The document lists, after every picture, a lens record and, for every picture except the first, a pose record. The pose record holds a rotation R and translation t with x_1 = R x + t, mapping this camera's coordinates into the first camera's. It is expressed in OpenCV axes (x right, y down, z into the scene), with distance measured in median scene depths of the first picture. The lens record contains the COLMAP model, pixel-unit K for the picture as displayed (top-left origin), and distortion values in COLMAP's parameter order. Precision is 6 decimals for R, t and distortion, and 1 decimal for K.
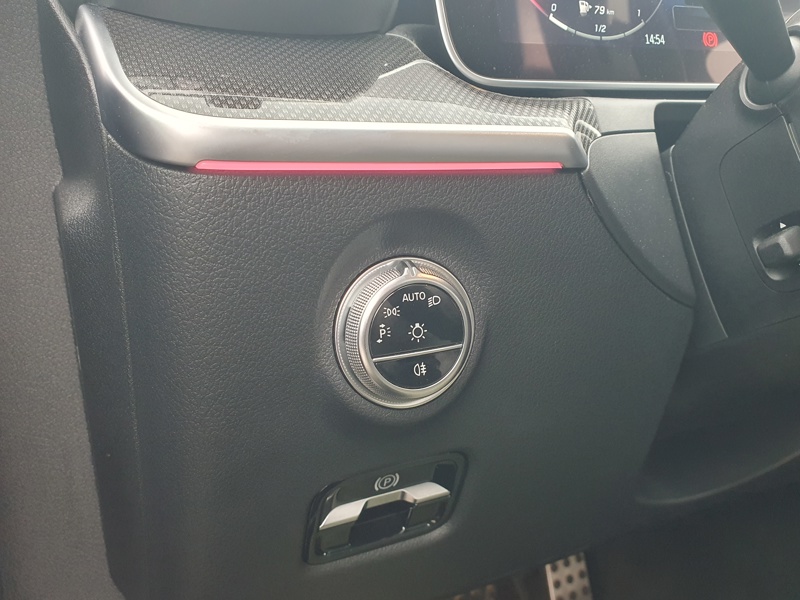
lens RADIAL K [[713.9, 0, 400.0], [0, 713.9, 300.0], [0, 0, 1]] dist [0.000976, -0.001559]
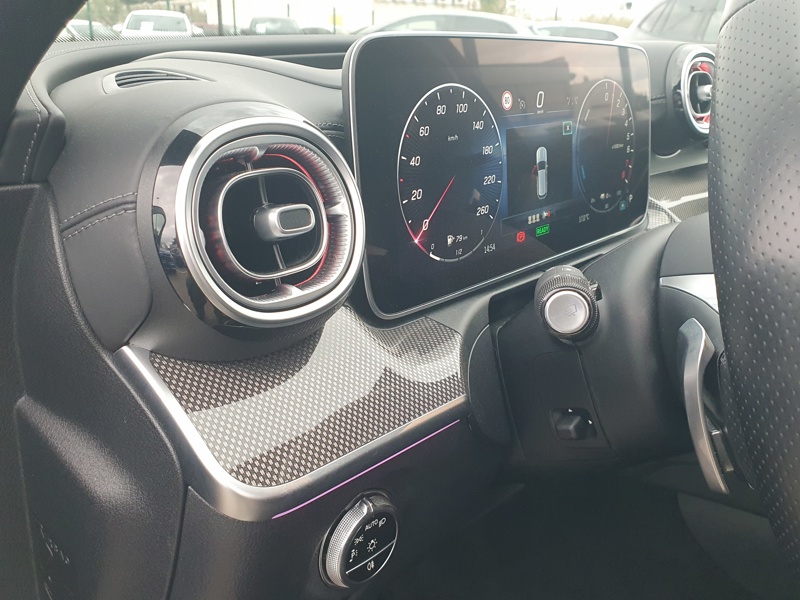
lens RADIAL K [[711.6, 0, 403.0], [0, 711.6, 294.9], [0, 0, 1]] dist [0.060895, 0.004864]
pose [[0.920956, -0.034447, 0.388142, -0.399852], [-0.037548, 0.983605, 0.176384, -0.614337], [-0.387854, -0.177016, 0.904563, -0.233389]]
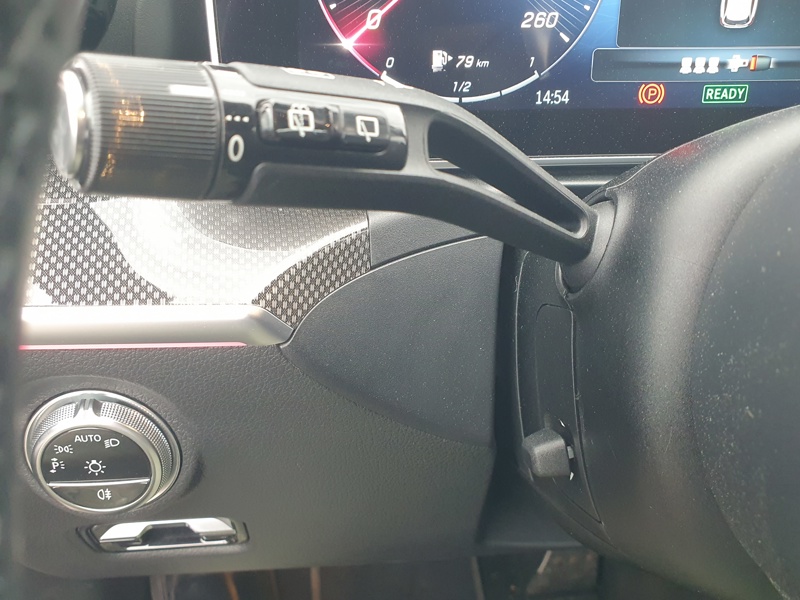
lens RADIAL K [[713.9, 0, 400.0], [0, 713.9, 300.0], [0, 0, 1]] dist [0.000976, -0.001559]
pose [[0.941617, 0.228983, -0.246830, 0.528069], [-0.130547, 0.924070, 0.359238, -0.499895], [0.310348, -0.306042, 0.900013, 0.248497]]
